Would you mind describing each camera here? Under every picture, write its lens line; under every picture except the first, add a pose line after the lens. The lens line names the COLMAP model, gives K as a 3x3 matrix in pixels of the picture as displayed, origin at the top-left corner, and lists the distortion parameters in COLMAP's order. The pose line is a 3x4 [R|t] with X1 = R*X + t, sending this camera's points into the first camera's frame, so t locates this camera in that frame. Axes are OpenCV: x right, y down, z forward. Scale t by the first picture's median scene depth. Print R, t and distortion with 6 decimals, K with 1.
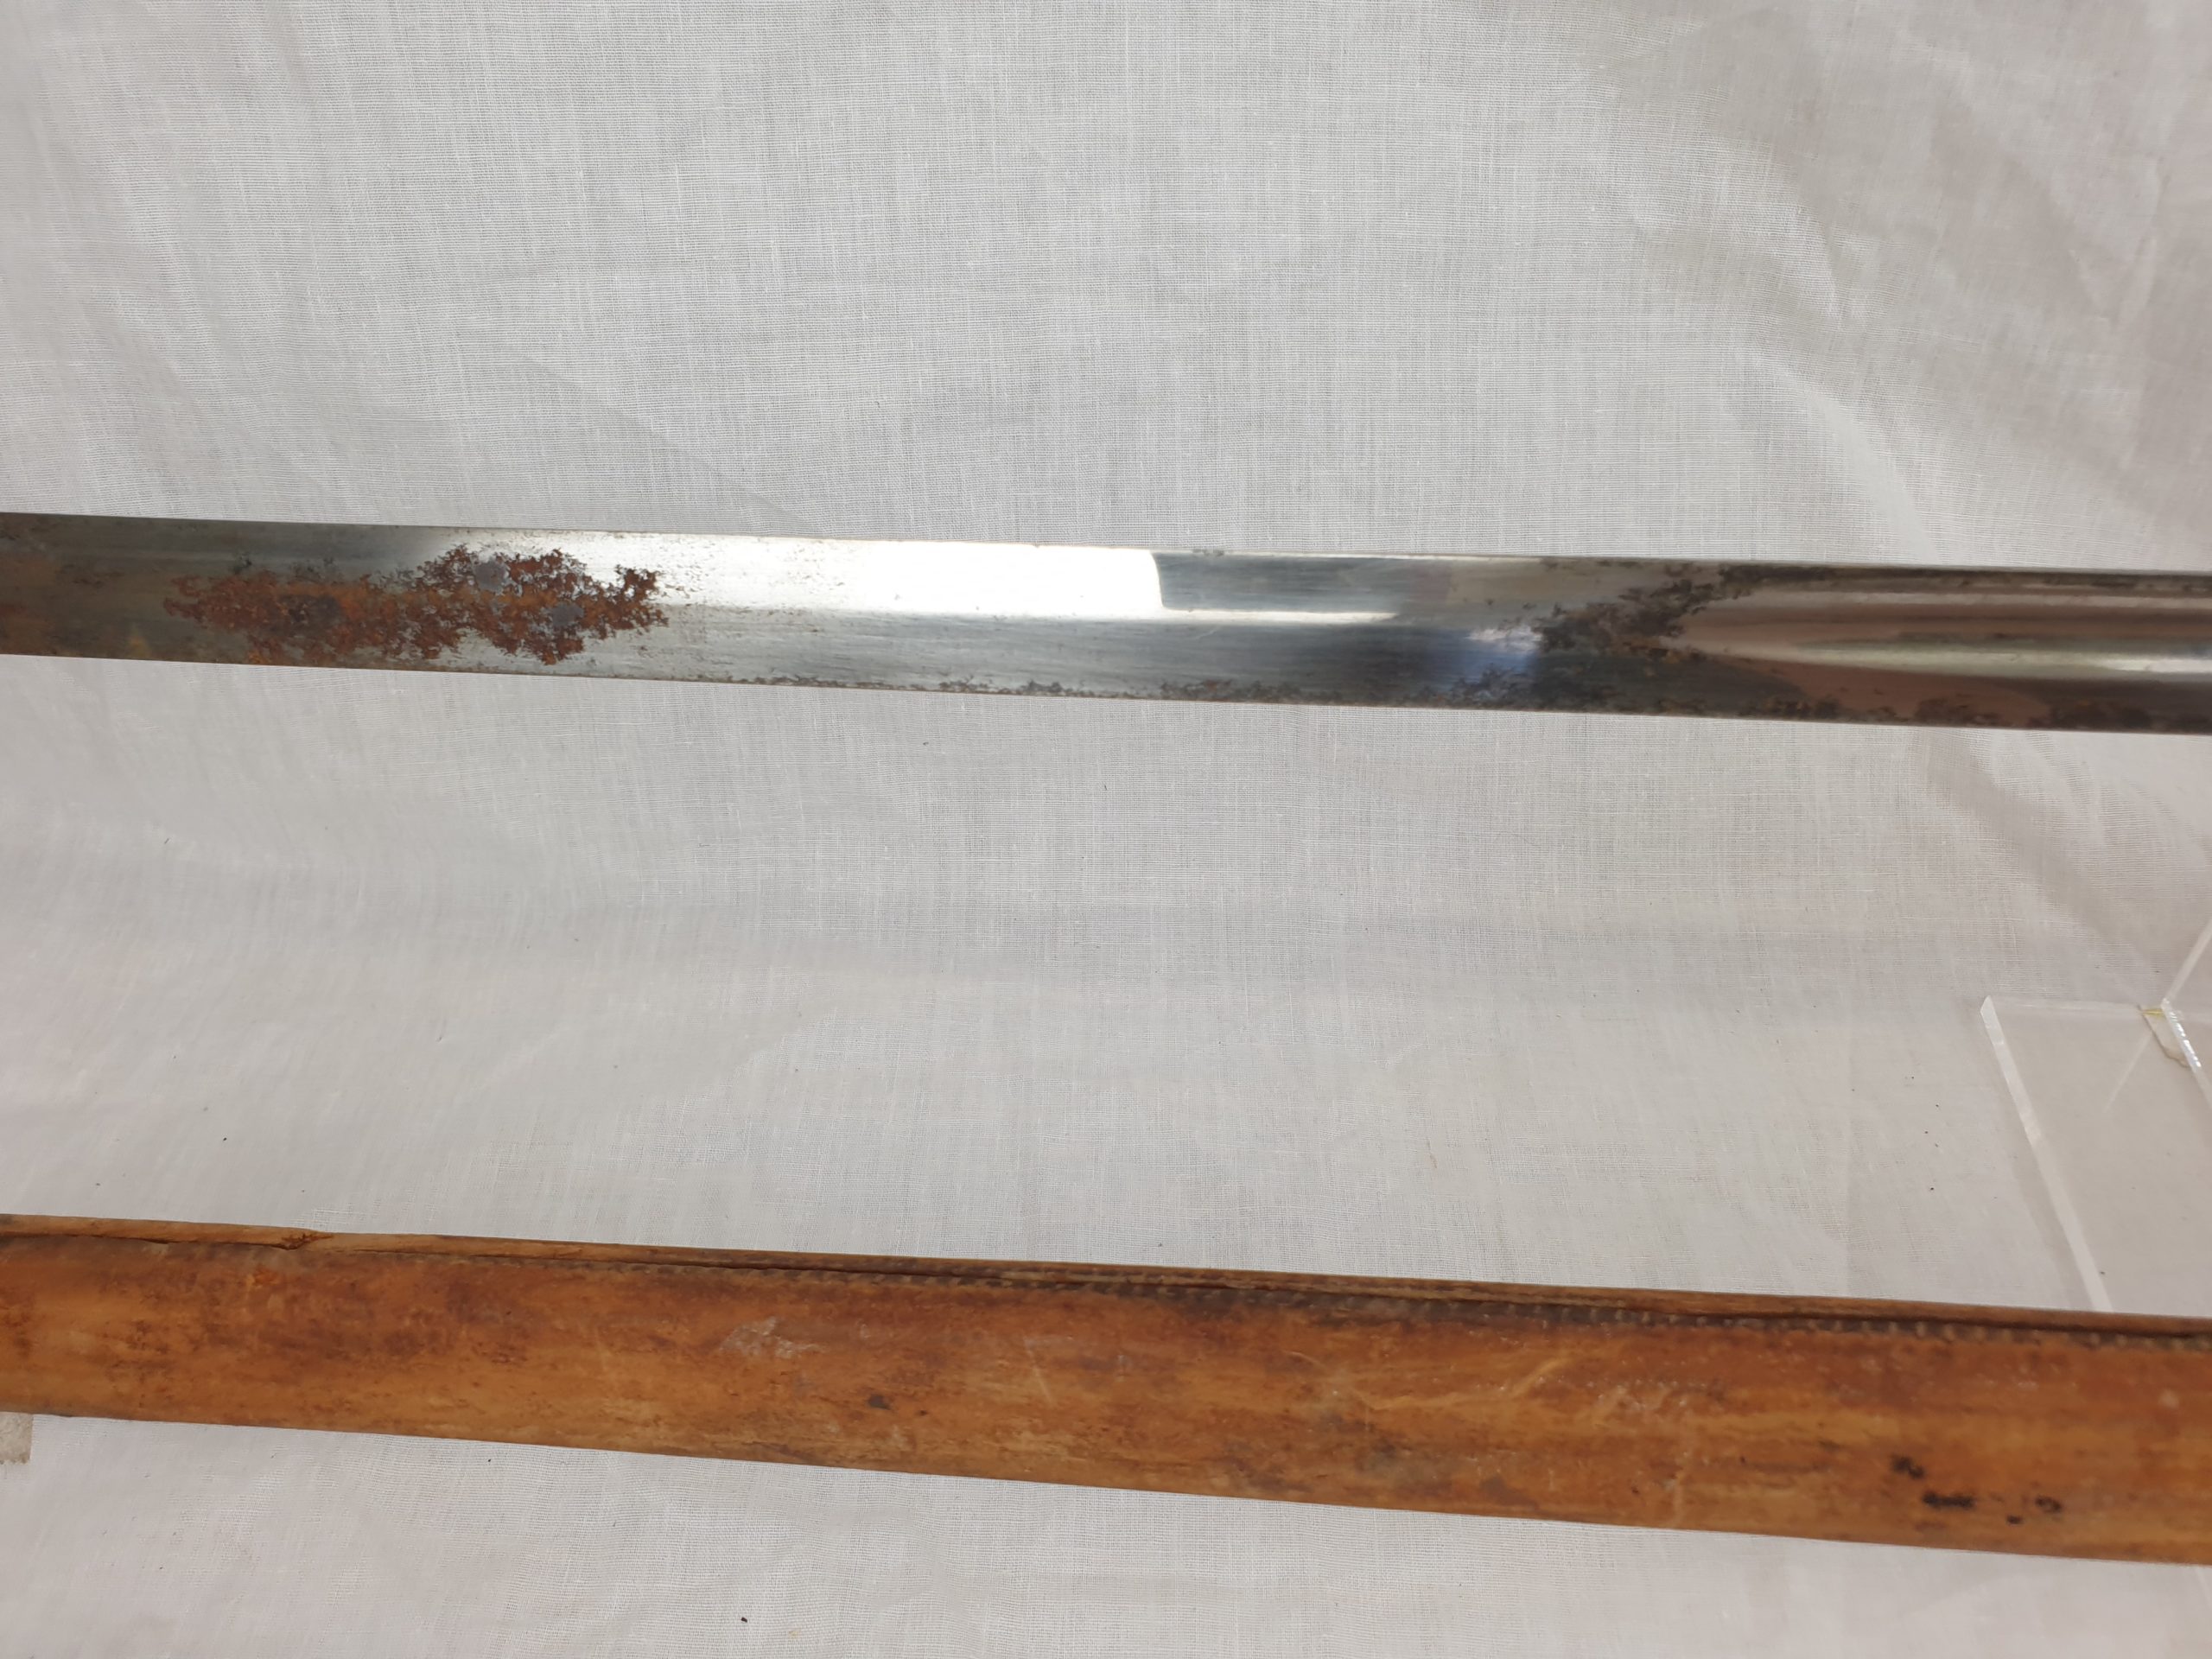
lens RADIAL K [[1736.2, 0, 1103.7], [0, 1736.2, 839.9], [0, 0, 1]] dist [-0.009079, 0.020166]
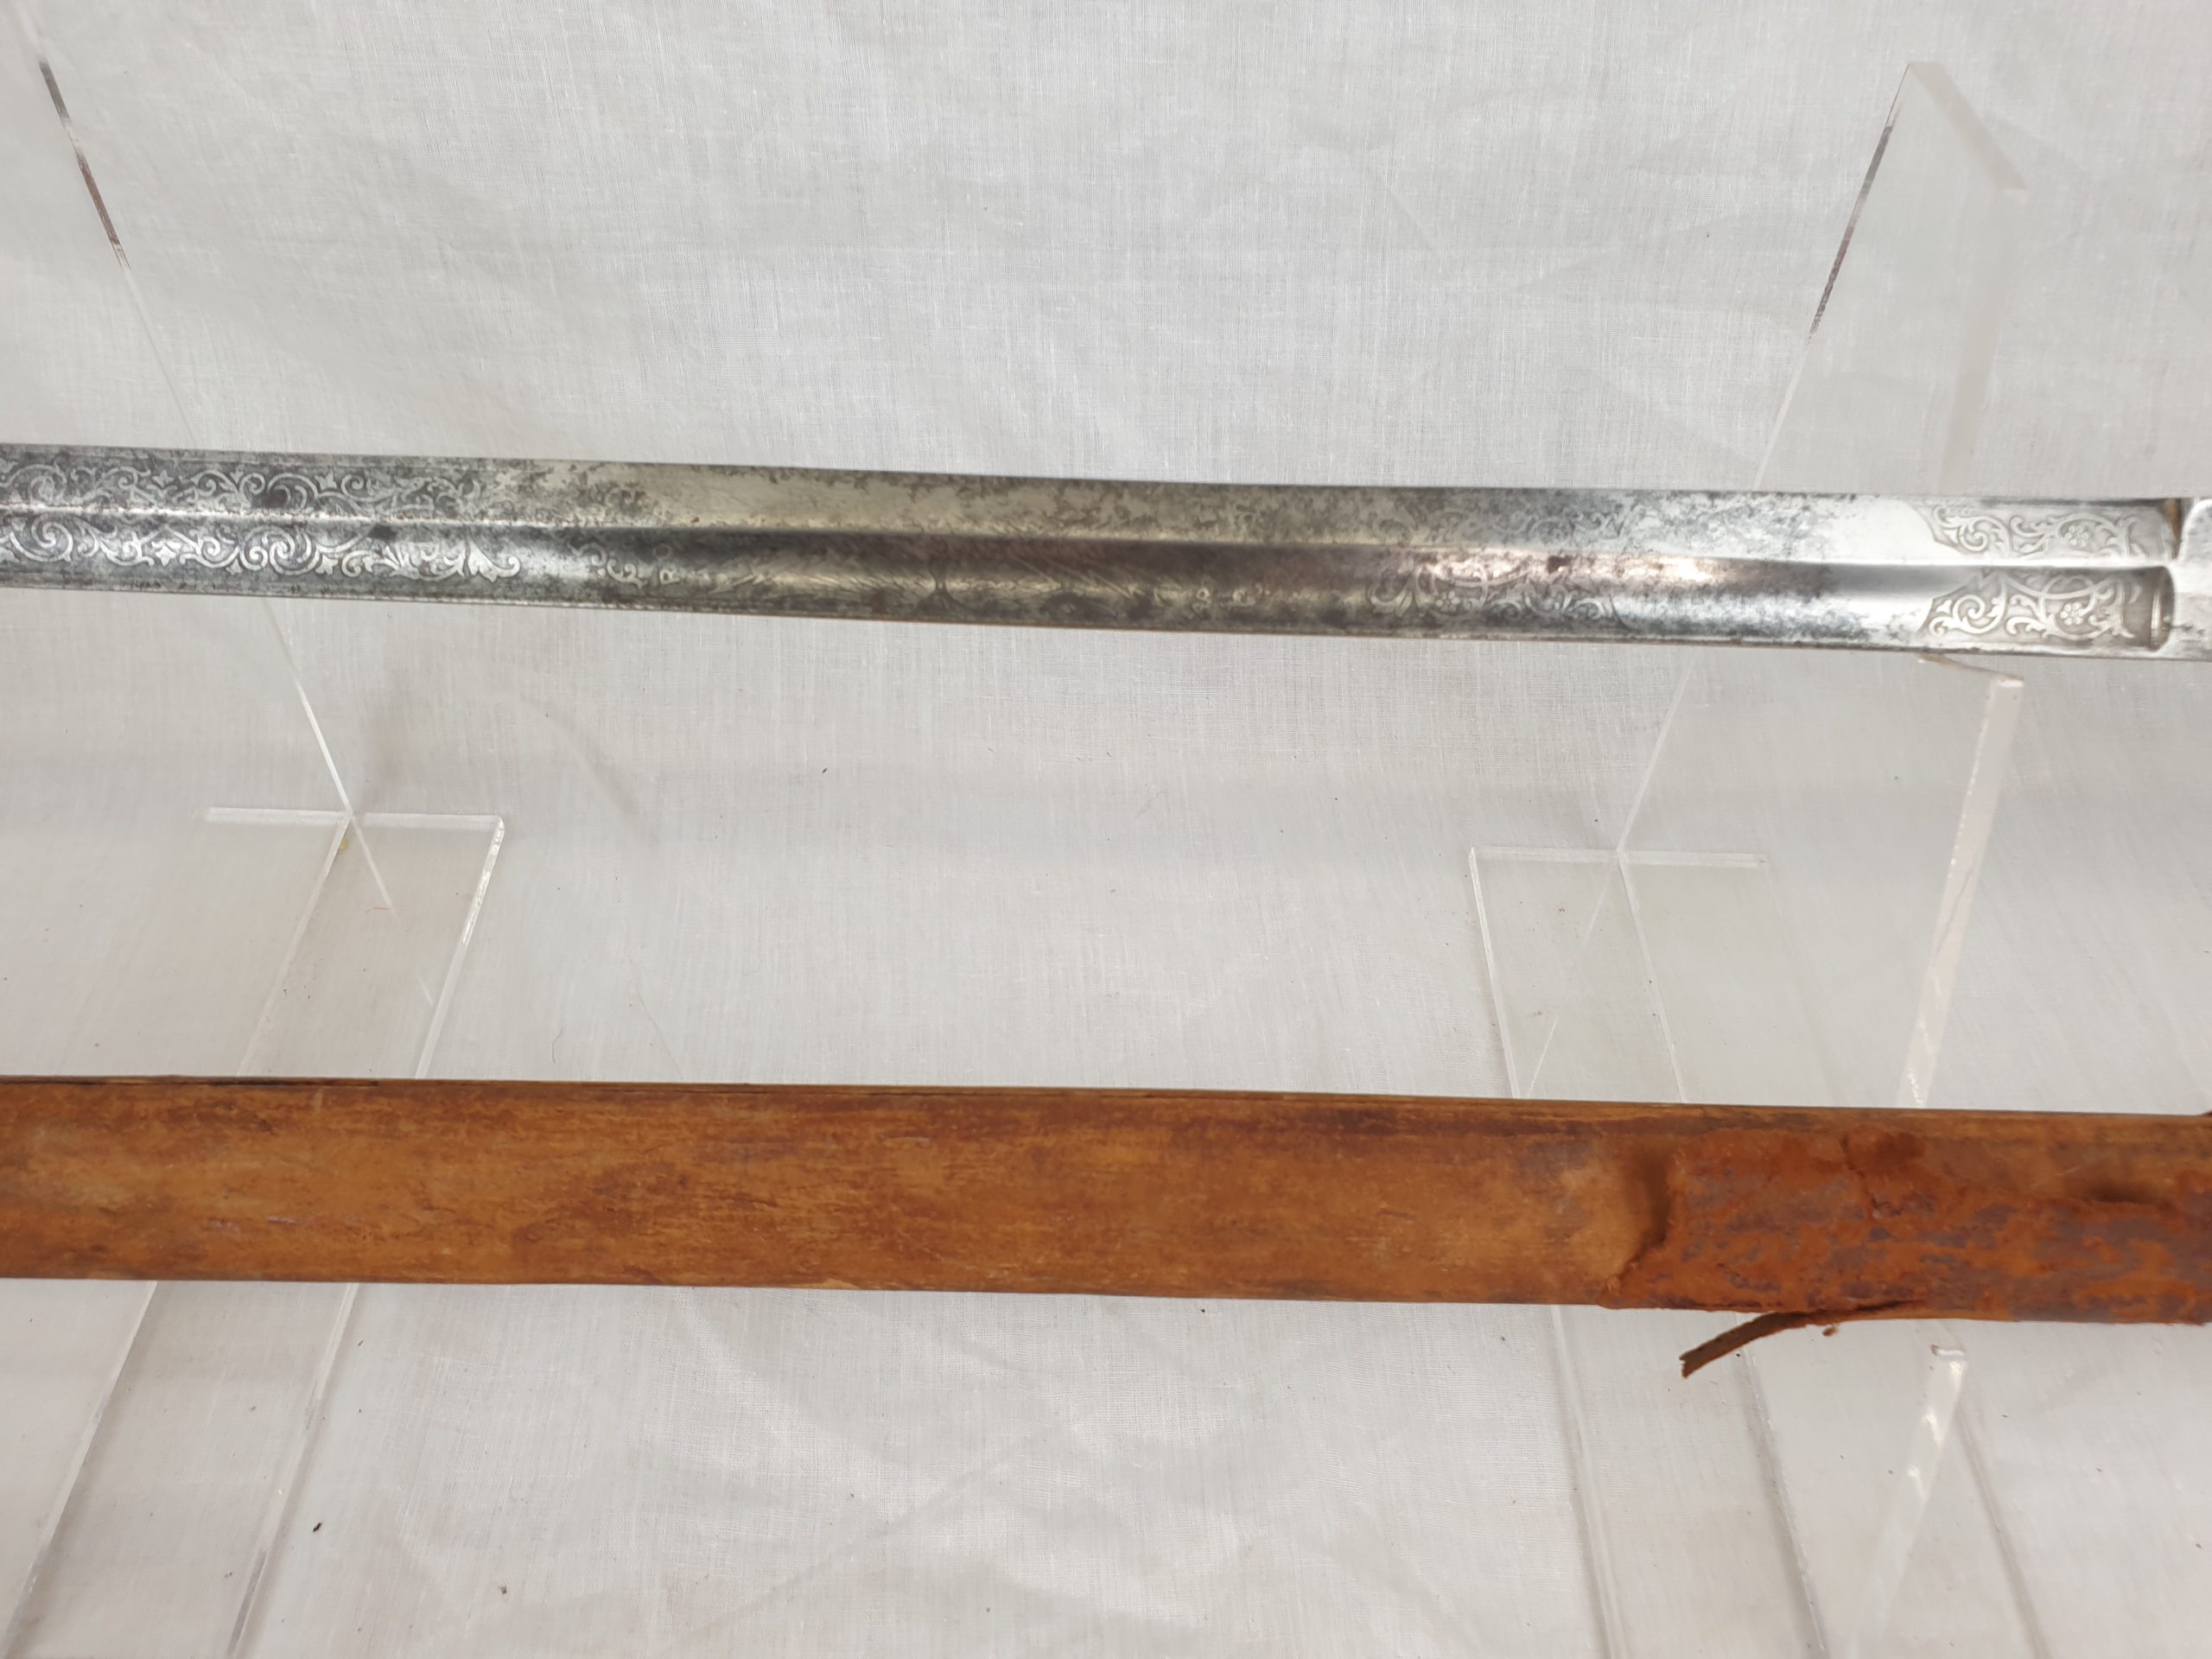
lens RADIAL K [[1736.2, 0, 1145.8], [0, 1736.2, 829.8], [0, 0, 1]] dist [-0.009079, 0.020166]
pose [[0.992915, -0.024309, 0.116310, 1.057672], [0.013843, 0.995849, 0.089957, 0.014769], [-0.118014, -0.087710, 0.989131, -0.181430]]
